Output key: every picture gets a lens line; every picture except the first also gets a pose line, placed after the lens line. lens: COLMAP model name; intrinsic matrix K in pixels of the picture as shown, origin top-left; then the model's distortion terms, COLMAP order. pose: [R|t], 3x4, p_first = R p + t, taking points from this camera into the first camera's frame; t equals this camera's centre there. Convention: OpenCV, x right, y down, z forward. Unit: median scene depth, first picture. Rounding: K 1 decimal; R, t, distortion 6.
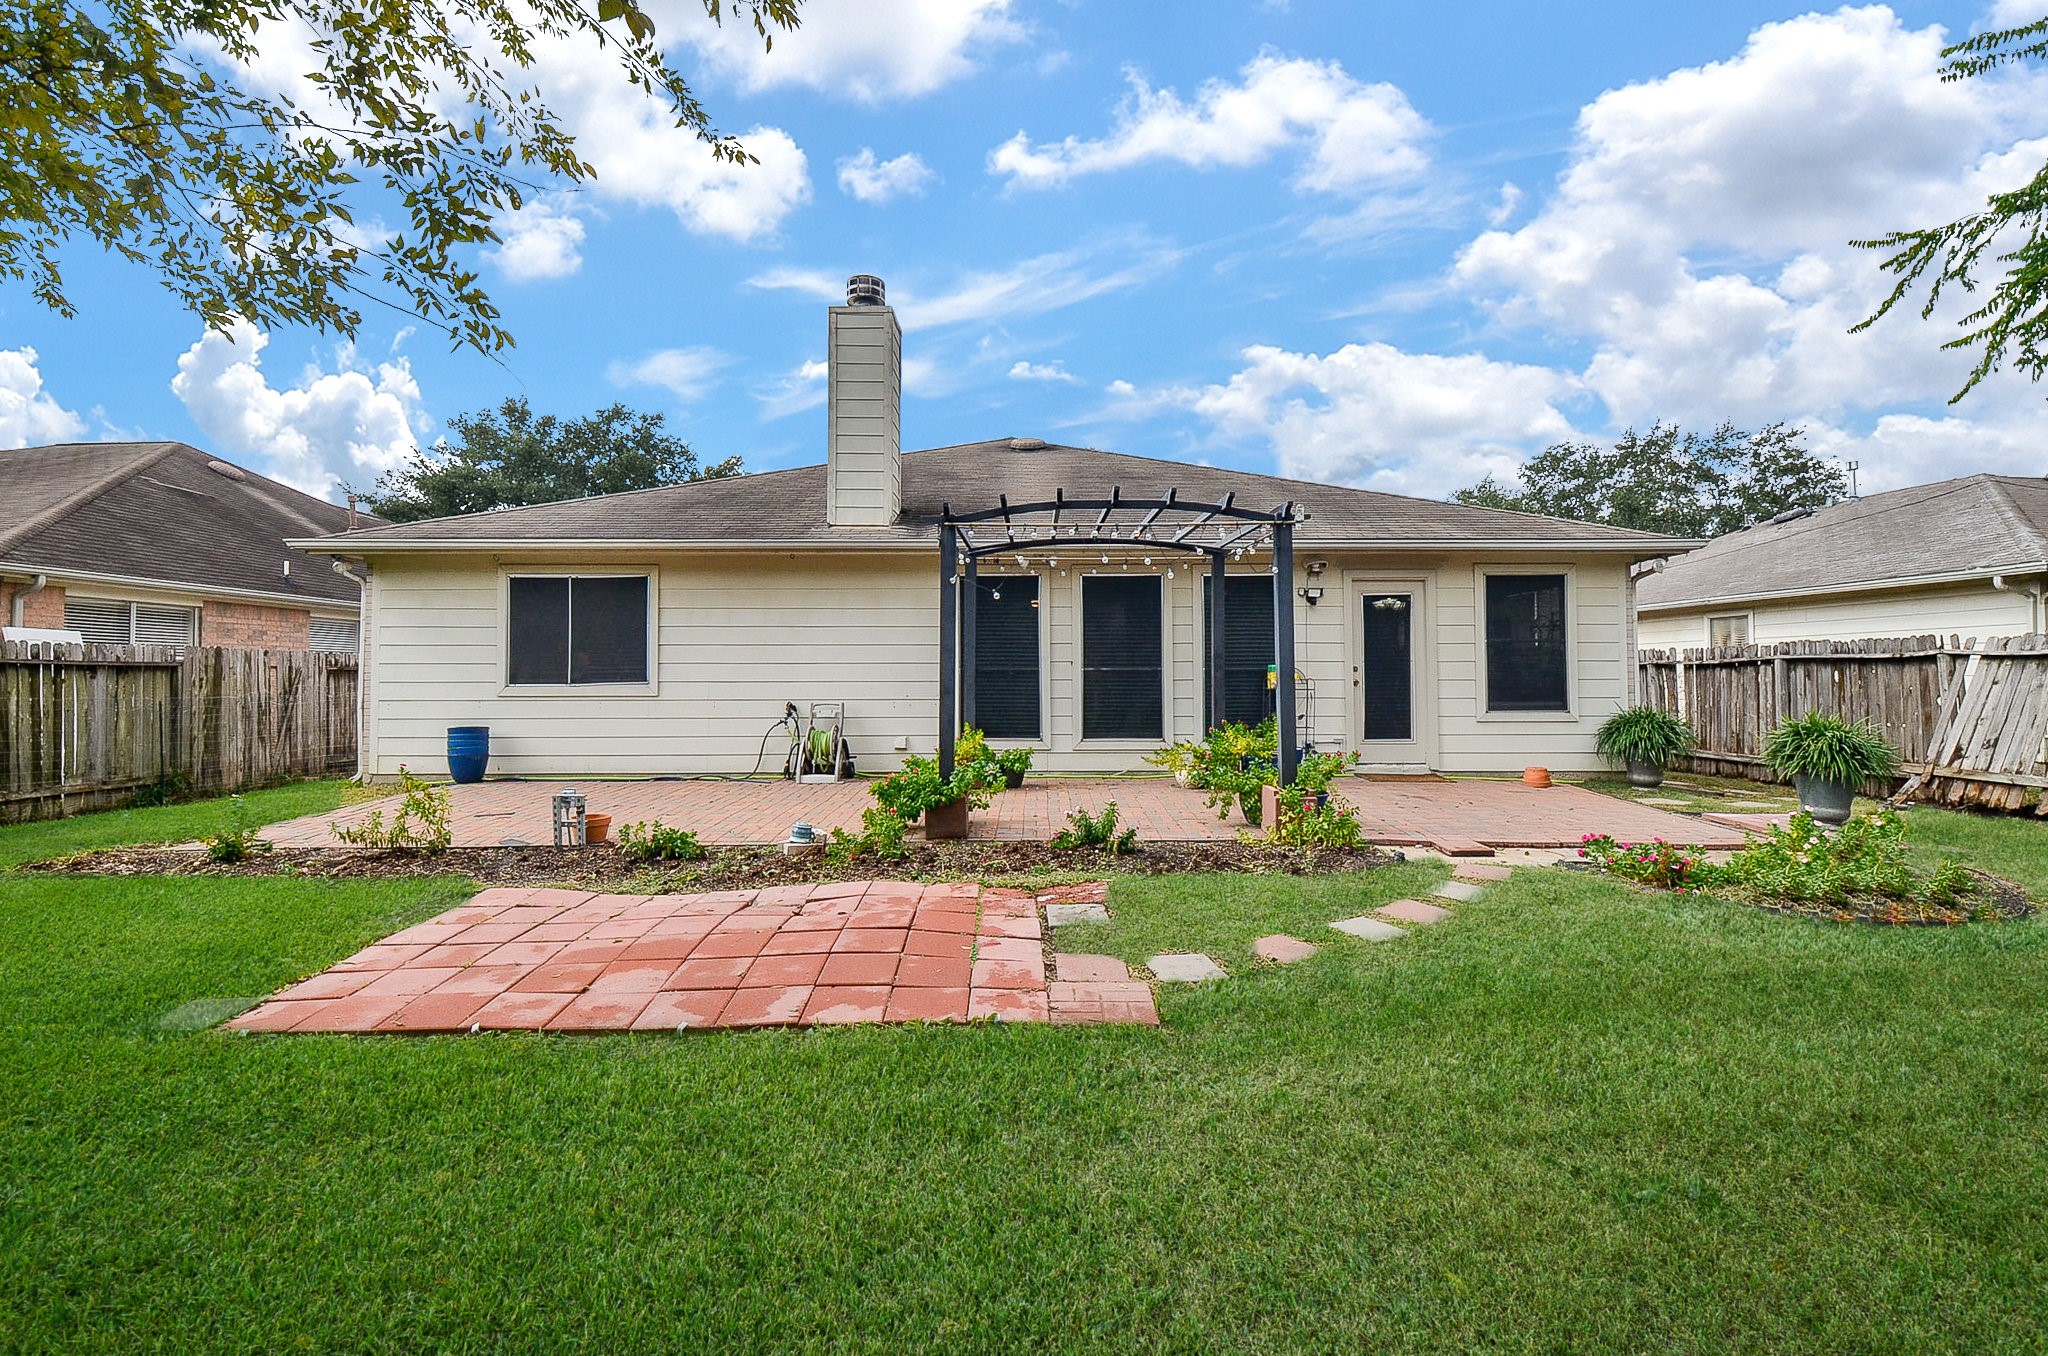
lens RADIAL K [[914.8, 0, 1037.3], [0, 914.8, 654.9], [0, 0, 1]] dist [0.023992, -0.021257]
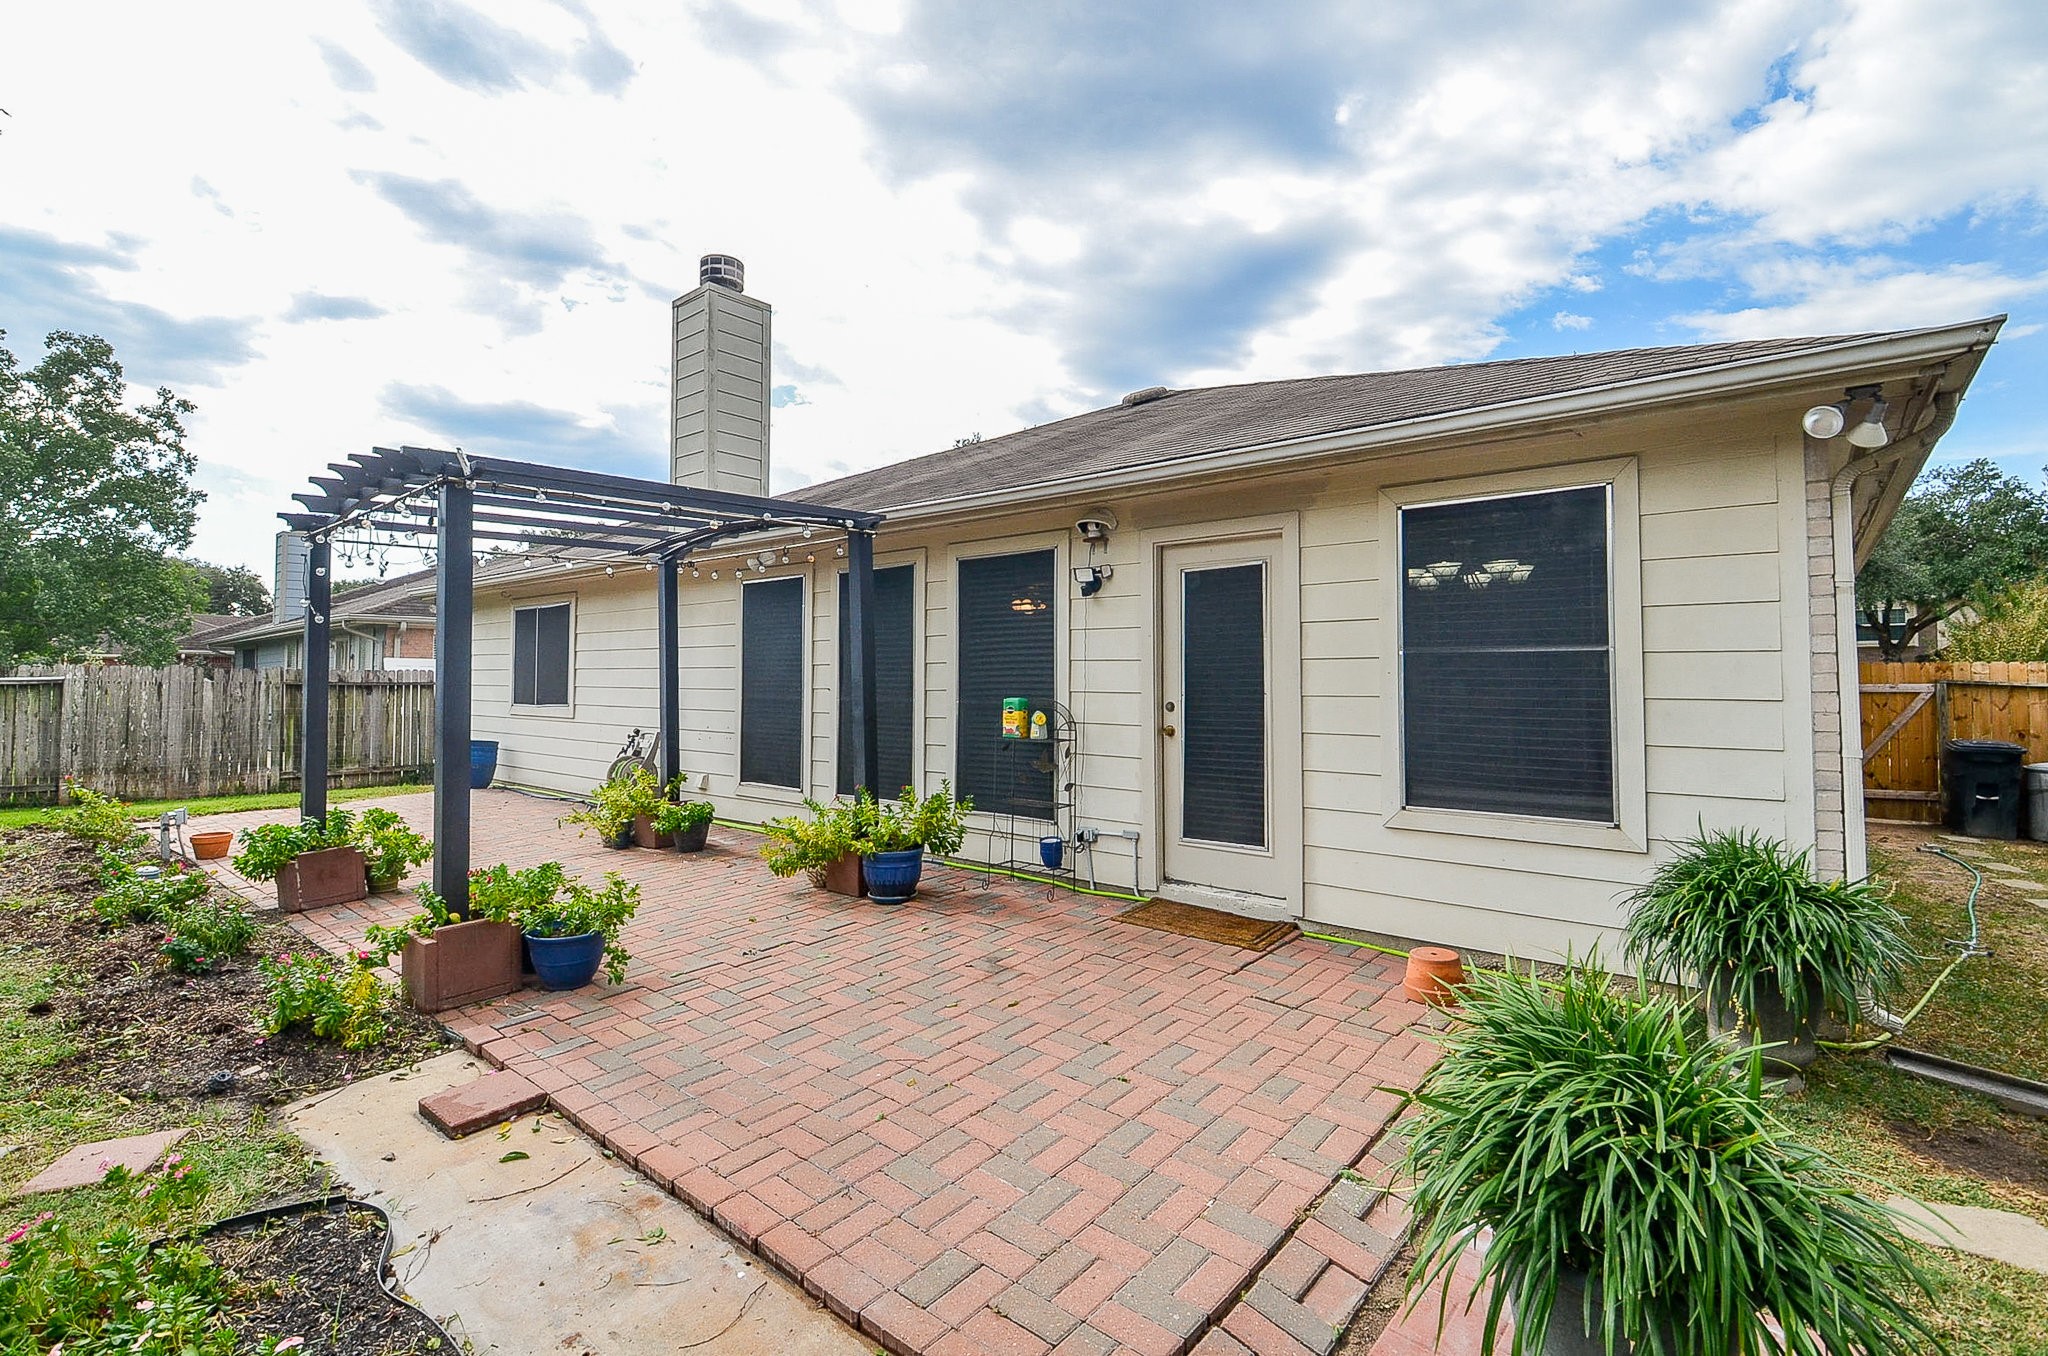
lens RADIAL K [[914.8, 0, 1037.3], [0, 914.8, 654.9], [0, 0, 1]] dist [0.023992, -0.021257]
pose [[0.765056, -0.013633, -0.643819, 0.642912], [0.008943, 0.999904, -0.010546, -0.010354], [0.643902, 0.002311, 0.765105, 0.536192]]
